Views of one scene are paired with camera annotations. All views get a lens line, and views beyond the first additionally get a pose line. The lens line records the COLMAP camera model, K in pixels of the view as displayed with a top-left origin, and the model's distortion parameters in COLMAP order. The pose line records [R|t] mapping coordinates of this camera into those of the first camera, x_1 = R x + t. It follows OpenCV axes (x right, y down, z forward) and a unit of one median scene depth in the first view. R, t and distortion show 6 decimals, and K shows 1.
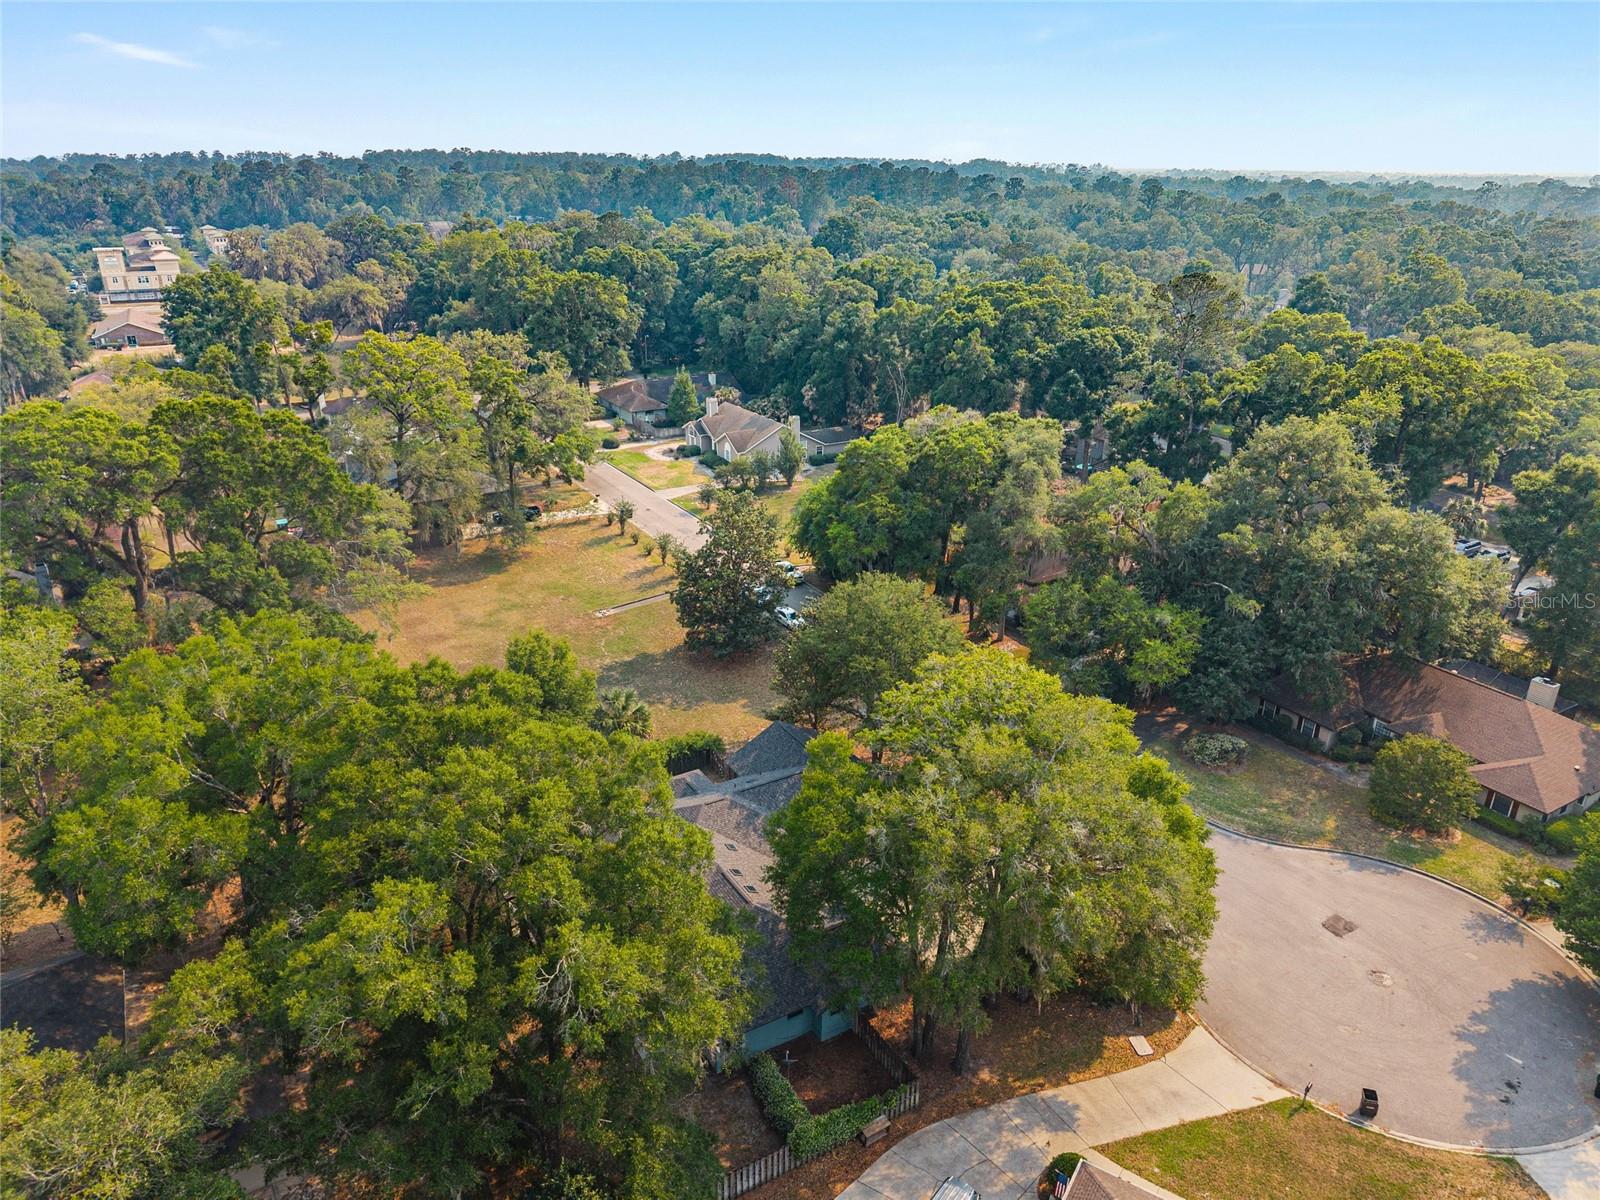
lens RADIAL K [[1073.2, 0, 794.9], [0, 1073.2, 607.6], [0, 0, 1]] dist [0.029450, -0.032893]
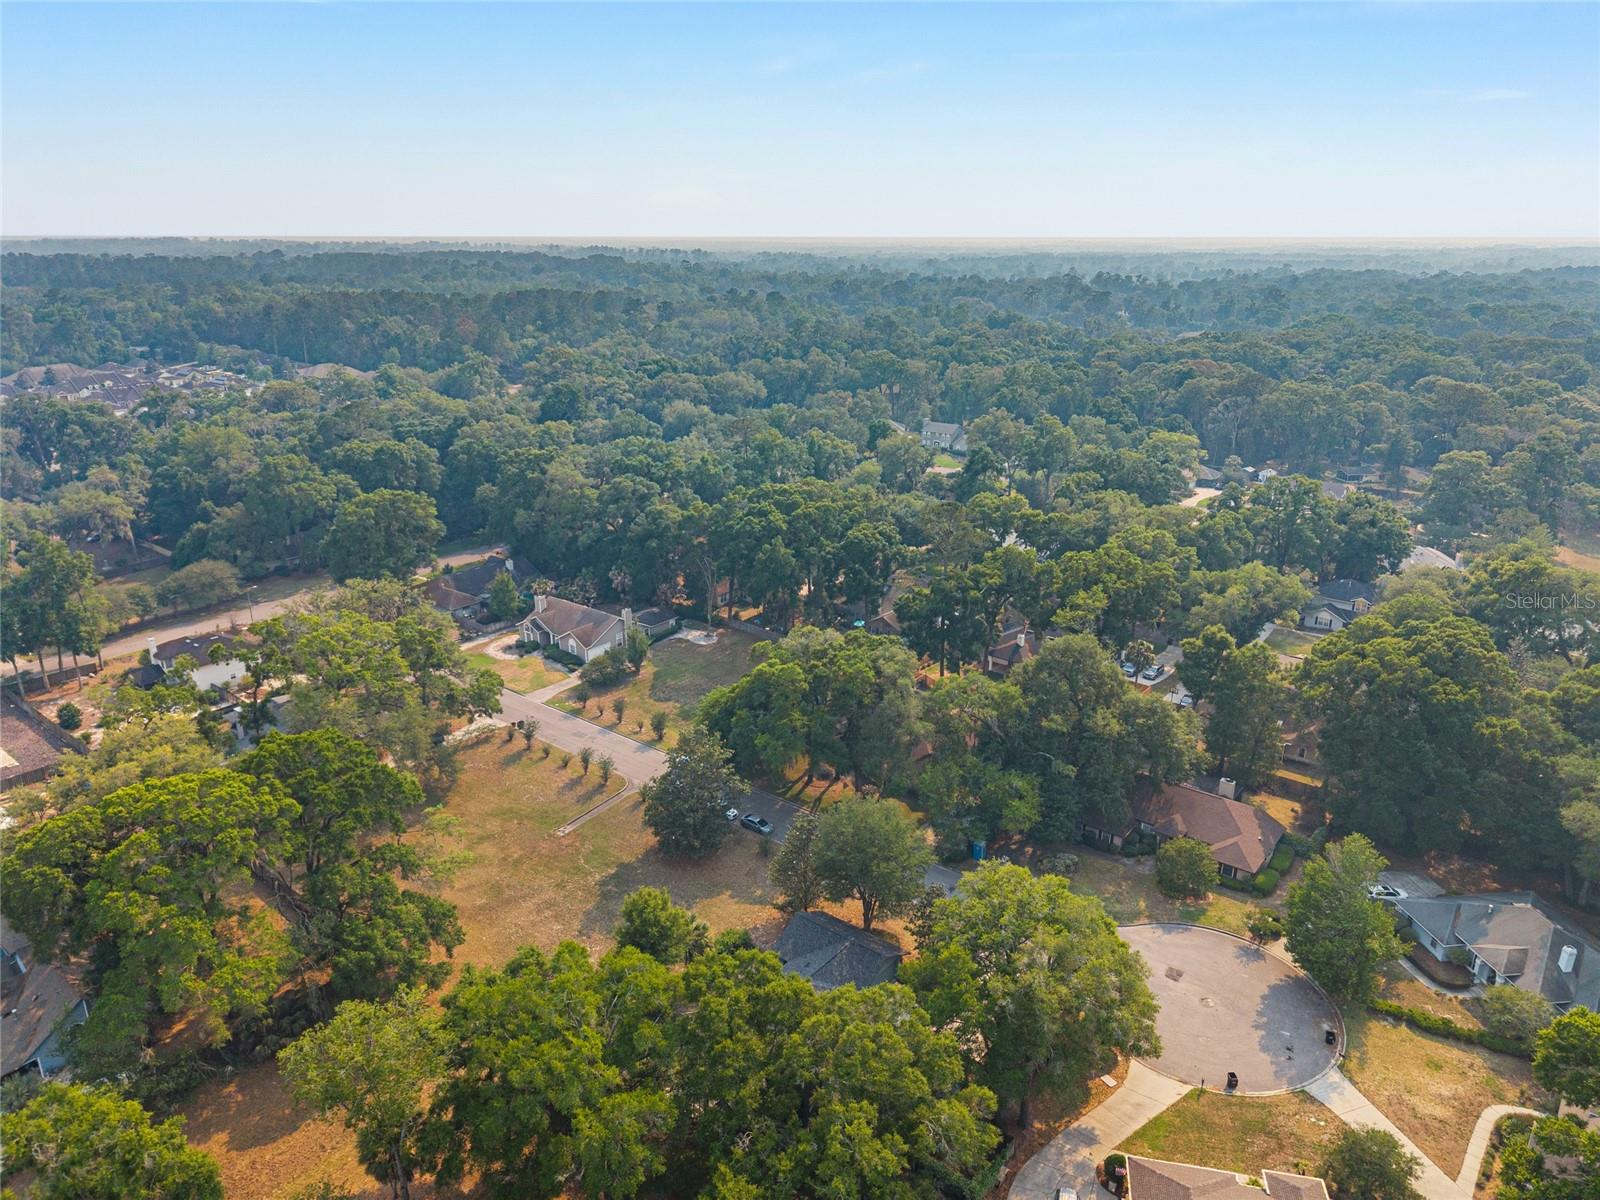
lens RADIAL K [[1073.2, 0, 795.1], [0, 1073.2, 596.2], [0, 0, 1]] dist [0.029450, -0.032893]
pose [[0.936213, -0.119453, 0.330509, -0.420990], [0.139183, 0.989590, -0.036595, -0.243023], [-0.322697, 0.080262, 0.943093, -0.341353]]
